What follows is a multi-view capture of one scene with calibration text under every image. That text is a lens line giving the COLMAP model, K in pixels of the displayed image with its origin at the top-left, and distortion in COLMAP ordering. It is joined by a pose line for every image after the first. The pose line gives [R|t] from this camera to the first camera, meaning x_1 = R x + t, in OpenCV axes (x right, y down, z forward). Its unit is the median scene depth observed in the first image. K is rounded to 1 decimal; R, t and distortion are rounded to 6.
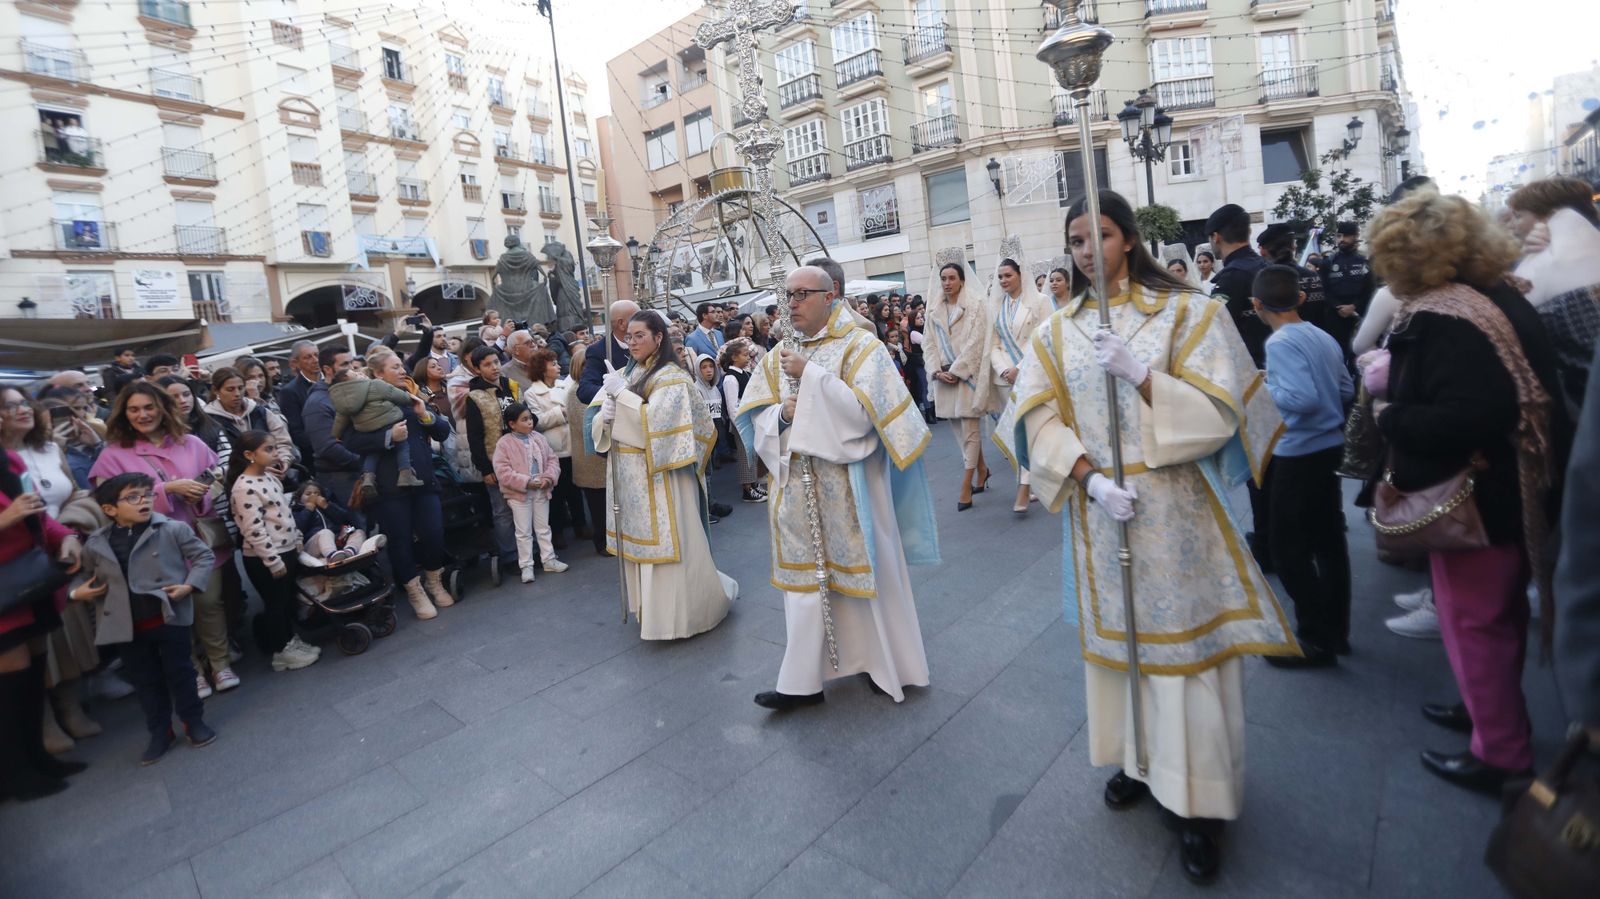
lens RADIAL K [[730.2, 0, 791.6], [0, 730.2, 371.2], [0, 0, 1]] dist [-0.071057, 0.027428]
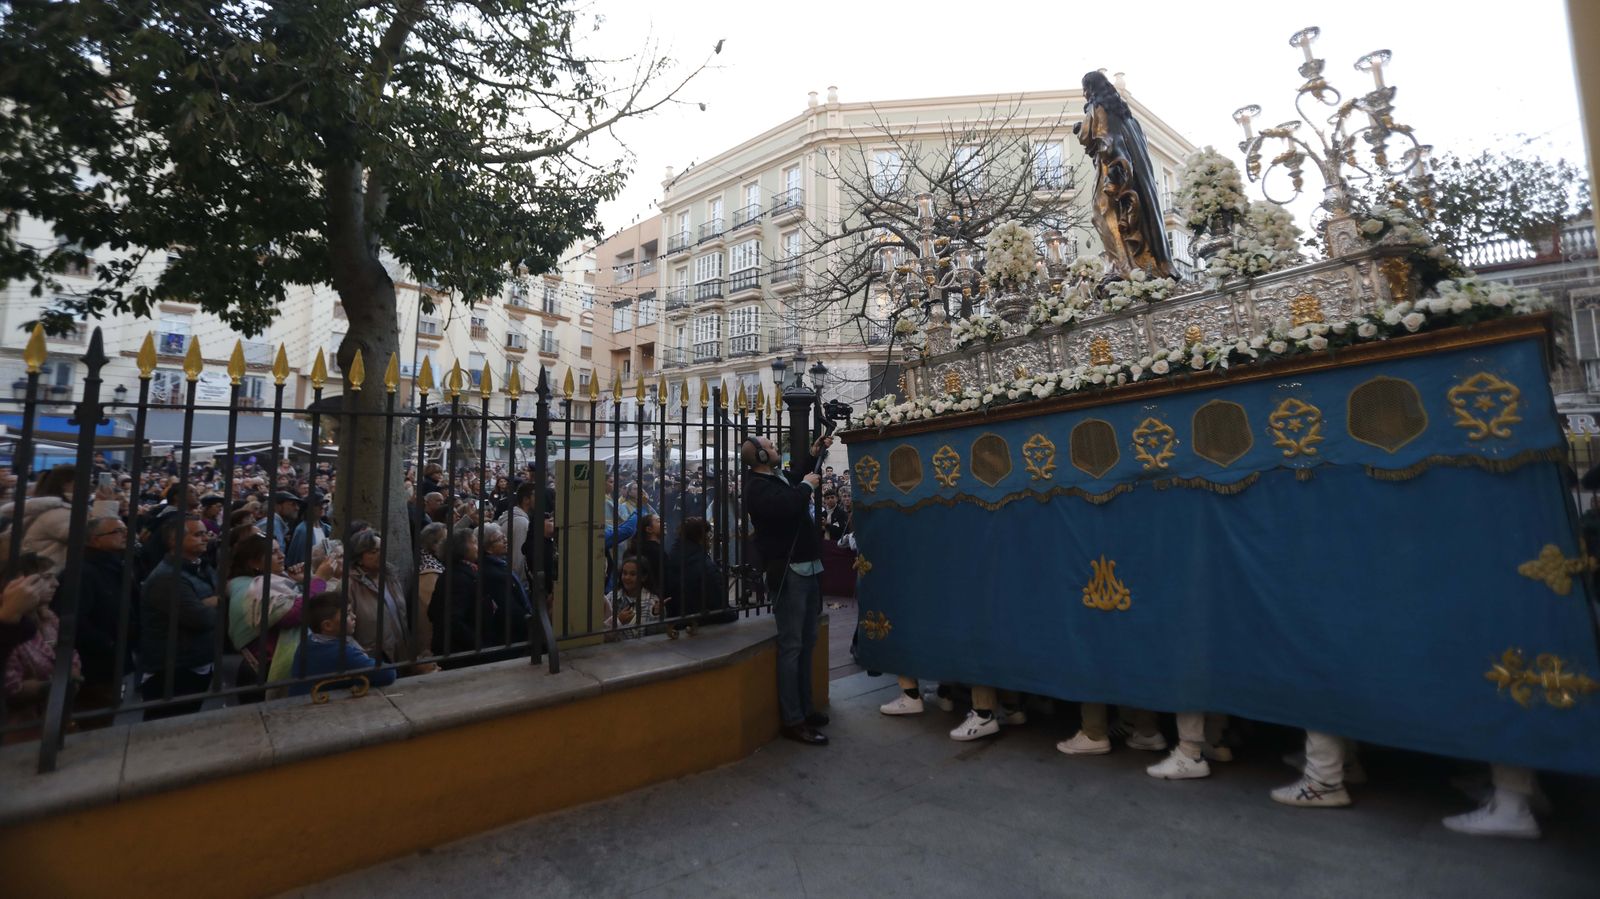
lens RADIAL K [[730.2, 0, 791.6], [0, 730.2, 371.2], [0, 0, 1]] dist [-0.071057, 0.027428]
pose [[0.987619, 0.108406, -0.113387, 0.345911], [-0.127248, 0.976326, -0.174917, -0.047746], [0.091740, 0.187180, 0.978032, -0.233145]]
